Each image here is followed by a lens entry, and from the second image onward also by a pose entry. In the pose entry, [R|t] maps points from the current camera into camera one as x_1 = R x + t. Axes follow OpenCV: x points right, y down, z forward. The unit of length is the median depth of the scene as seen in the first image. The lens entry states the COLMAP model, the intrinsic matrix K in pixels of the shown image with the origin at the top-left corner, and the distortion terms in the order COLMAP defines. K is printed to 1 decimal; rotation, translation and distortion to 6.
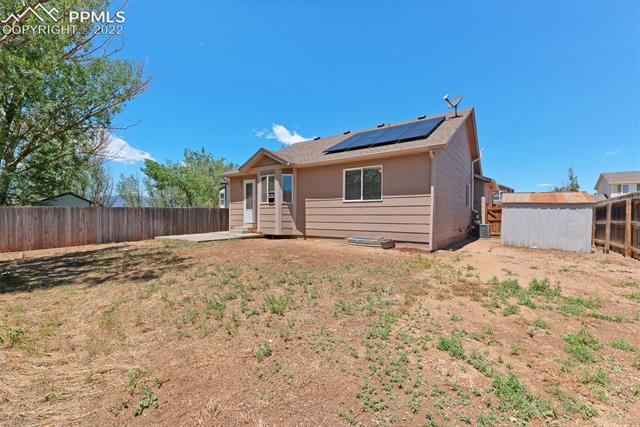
lens RADIAL K [[275.7, 0, 316.2], [0, 275.7, 217.6], [0, 0, 1]] dist [0.023931, -0.000488]
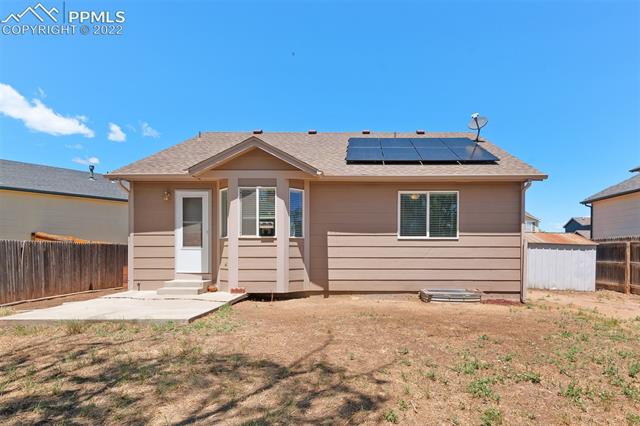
lens RADIAL K [[369.9, 0, 351.1], [0, 369.9, 251.3], [0, 0, 1]] dist [0.043306, 0.000198]
pose [[0.813140, -0.001501, 0.582067, -0.473587], [0.005539, 0.999971, -0.005159, -0.019268], [-0.582042, 0.007419, 0.813125, 0.287196]]
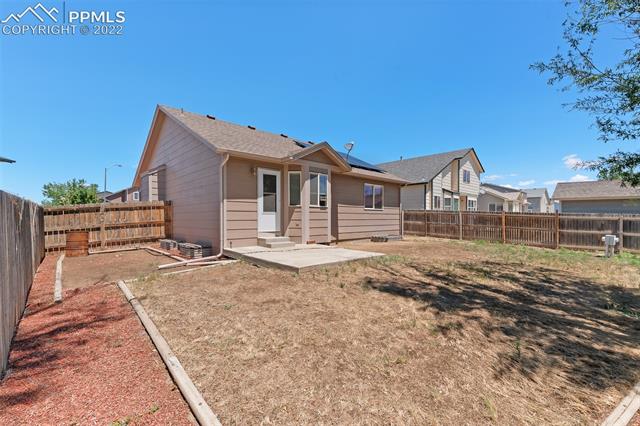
lens RADIAL K [[275.7, 0, 318.7], [0, 275.7, 213.8], [0, 0, 1]] dist [0.023931, -0.000488]
pose [[0.184509, 0.009868, 0.982781, -1.043093], [0.003728, 0.999935, -0.010740, -0.020903], [-0.982824, 0.005646, 0.184460, 0.868095]]
